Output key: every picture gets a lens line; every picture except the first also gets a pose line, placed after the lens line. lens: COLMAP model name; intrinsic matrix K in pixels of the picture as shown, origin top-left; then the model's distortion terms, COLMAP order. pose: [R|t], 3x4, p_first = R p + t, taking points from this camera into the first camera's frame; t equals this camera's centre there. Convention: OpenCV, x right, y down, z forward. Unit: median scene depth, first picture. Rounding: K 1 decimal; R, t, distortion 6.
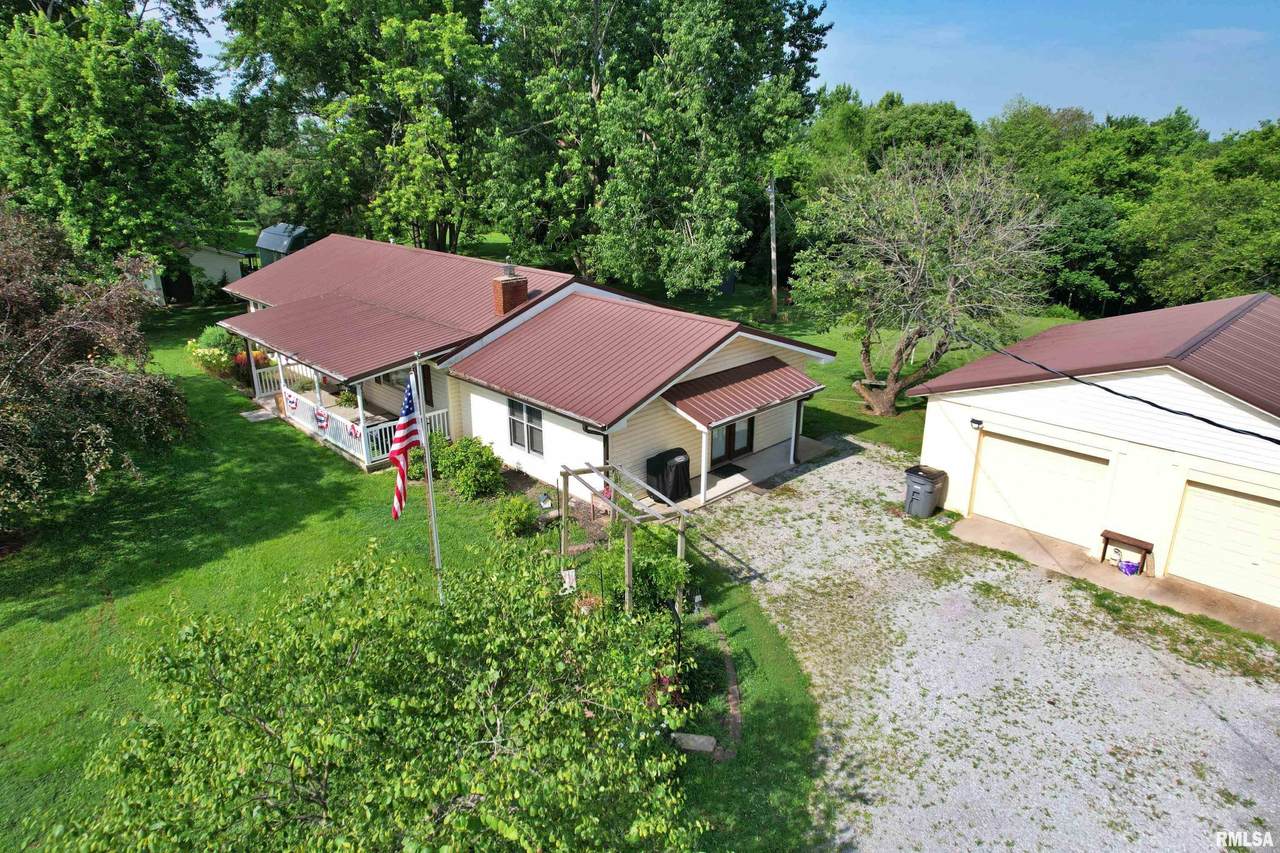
lens RADIAL K [[830.8, 0, 641.5], [0, 830.8, 432.3], [0, 0, 1]] dist [-0.065650, 0.062944]
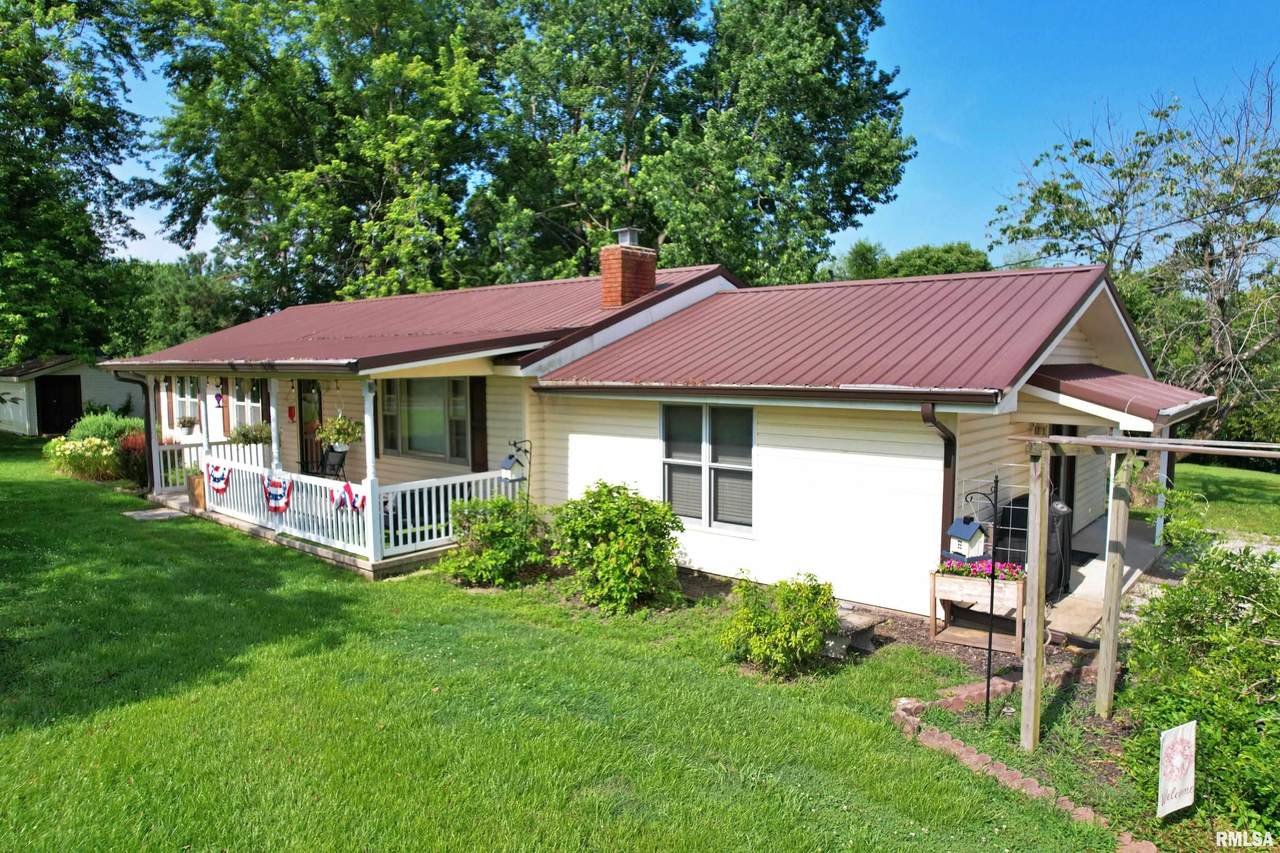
lens RADIAL K [[830.8, 0, 640.3], [0, 830.8, 429.5], [0, 0, 1]] dist [-0.065650, 0.062944]
pose [[0.995994, -0.011307, 0.088700, -0.258627], [0.033742, 0.966160, -0.255727, 0.110800], [-0.082807, 0.257695, 0.962671, 0.590051]]
